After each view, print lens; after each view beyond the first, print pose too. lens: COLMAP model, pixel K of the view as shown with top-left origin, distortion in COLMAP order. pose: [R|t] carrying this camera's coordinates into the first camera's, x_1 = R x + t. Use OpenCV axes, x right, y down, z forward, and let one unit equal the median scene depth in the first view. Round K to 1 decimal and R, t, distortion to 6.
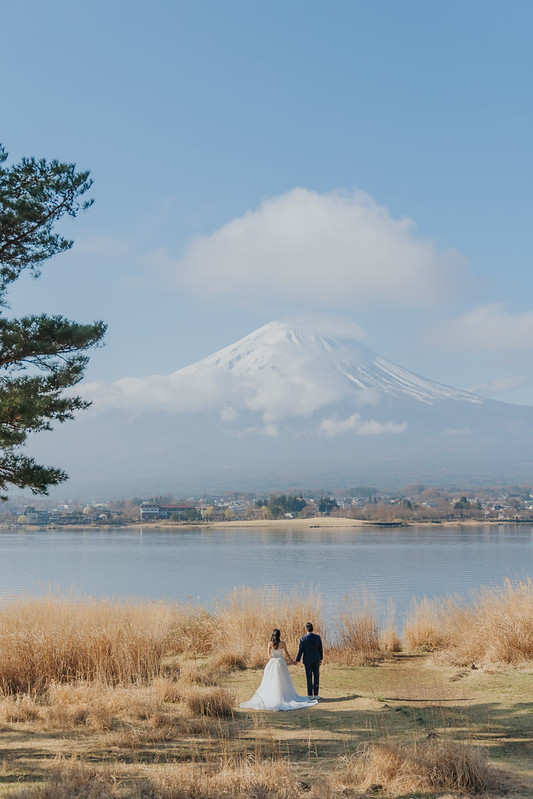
lens RADIAL K [[1402.3, 0, 255.8], [0, 1402.3, 397.9], [0, 0, 1]] dist [0.023676, 0.025877]
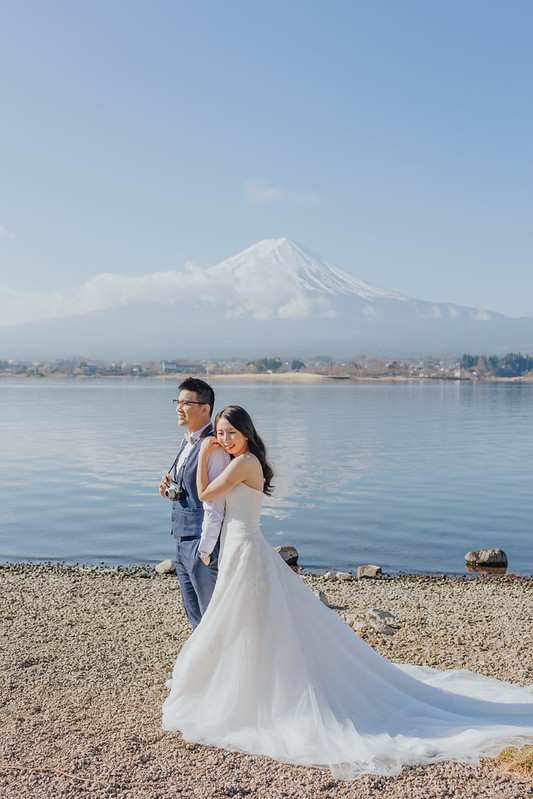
lens RADIAL K [[867.5, 0, 266.5], [0, 867.5, 399.5], [0, 0, 1]] dist [0.019252, 0.002297]
pose [[0.999789, 0.016353, 0.012432, 0.010234], [-0.017533, 0.994672, 0.101590, 0.023531], [-0.010704, -0.101787, 0.994749, 0.138681]]
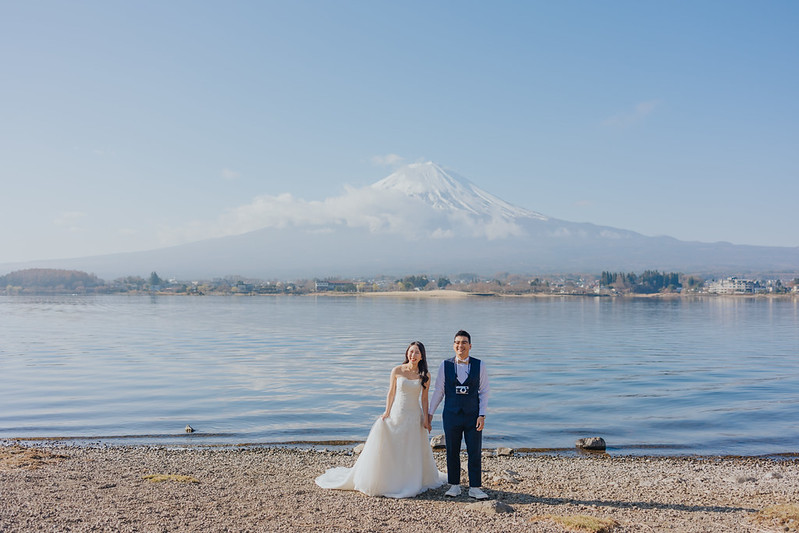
lens RADIAL K [[834.5, 0, 398.3], [0, 834.5, 284.5], [0, 0, 1]] dist [0.011422, 0.021062]
pose [[0.999901, 0.012525, -0.006398, 0.009615], [-0.012082, 0.997805, 0.065107, 0.022429], [0.007200, -0.065023, 0.997858, 0.132098]]
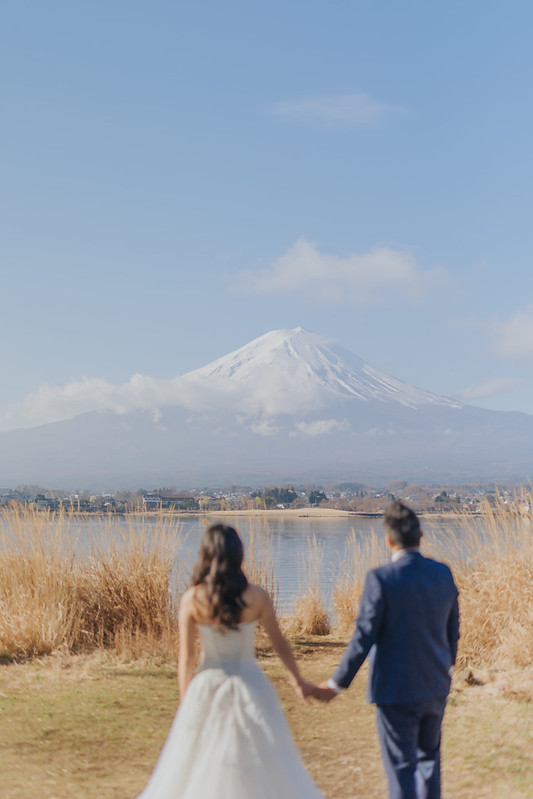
lens RADIAL K [[1224.3, 0, 251.6], [0, 1224.3, 398.7], [0, 0, 1]] dist [-0.011219, -0.032330]
pose [[0.999867, 0.013320, -0.009453, 0.009017], [-0.013414, 0.999860, -0.009968, 0.011064], [0.009319, 0.010093, 0.999906, 0.061464]]
